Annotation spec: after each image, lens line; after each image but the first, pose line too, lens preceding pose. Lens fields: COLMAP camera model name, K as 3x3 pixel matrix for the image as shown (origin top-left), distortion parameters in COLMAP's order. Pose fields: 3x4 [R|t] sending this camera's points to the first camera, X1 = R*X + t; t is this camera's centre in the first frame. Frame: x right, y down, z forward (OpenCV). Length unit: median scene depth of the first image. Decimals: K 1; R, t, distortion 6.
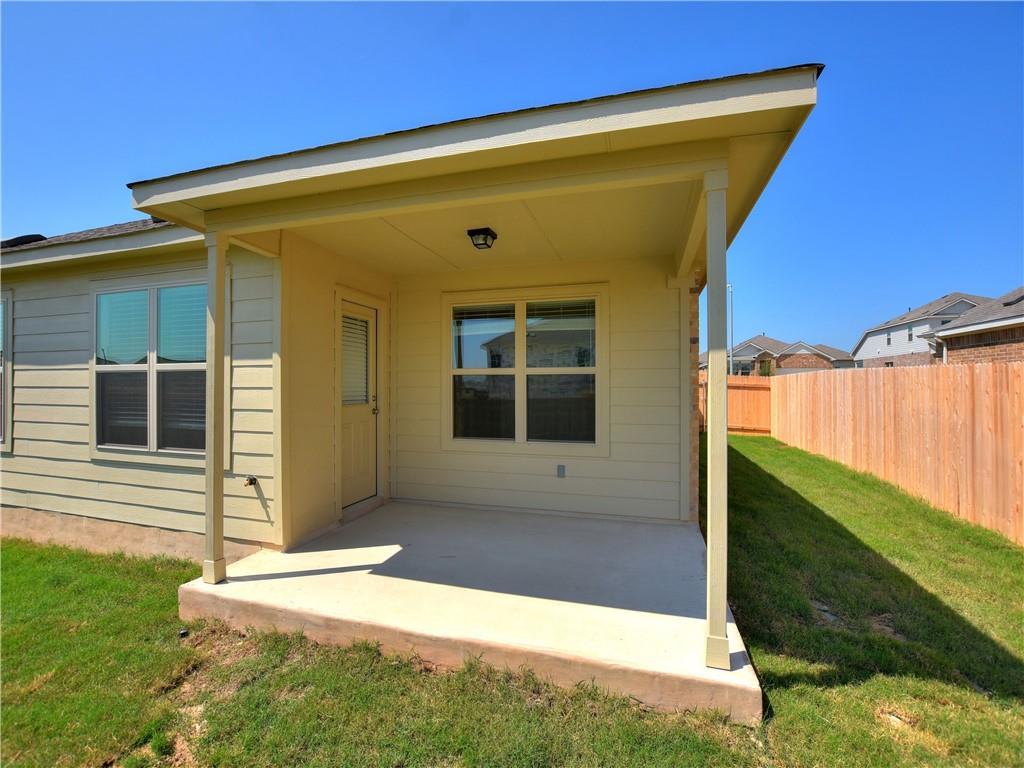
lens RADIAL K [[456.0, 0, 511.8], [0, 456.0, 379.6], [0, 0, 1]] dist [-0.031944, 0.000993]
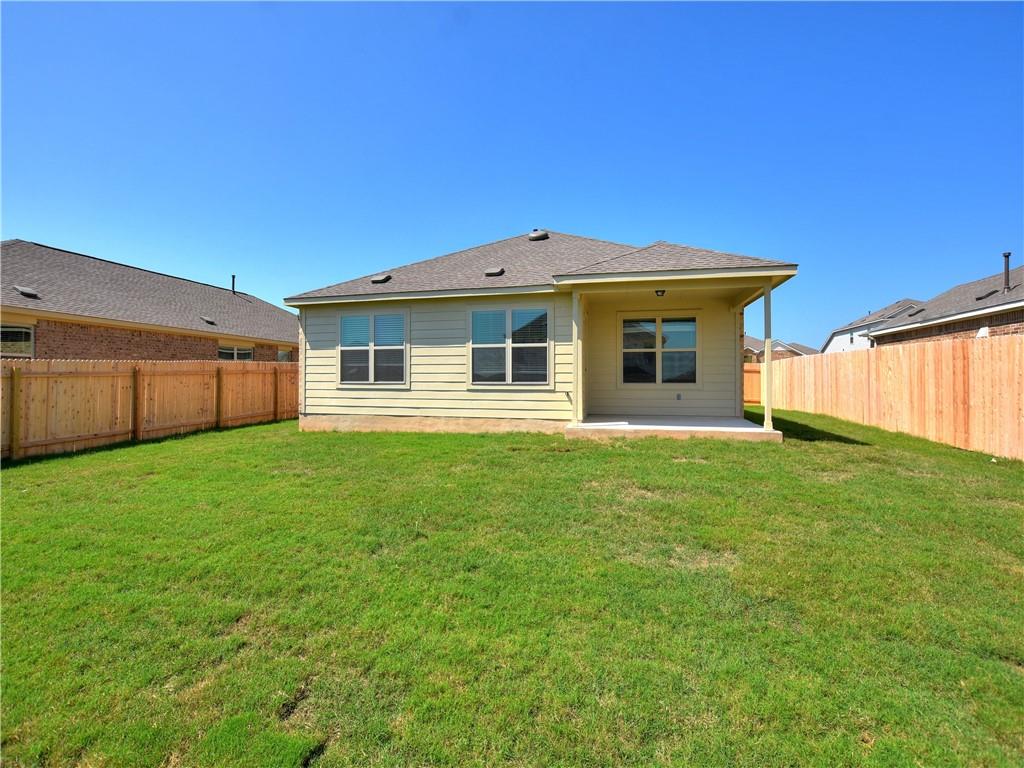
lens RADIAL K [[456.0, 0, 511.8], [0, 456.0, 379.6], [0, 0, 1]] dist [-0.031944, 0.000993]
pose [[0.999031, 0.003211, 0.043899, -0.767317], [-0.003487, 0.999975, 0.006205, 0.109159], [-0.043878, -0.006352, 0.999017, -1.091848]]
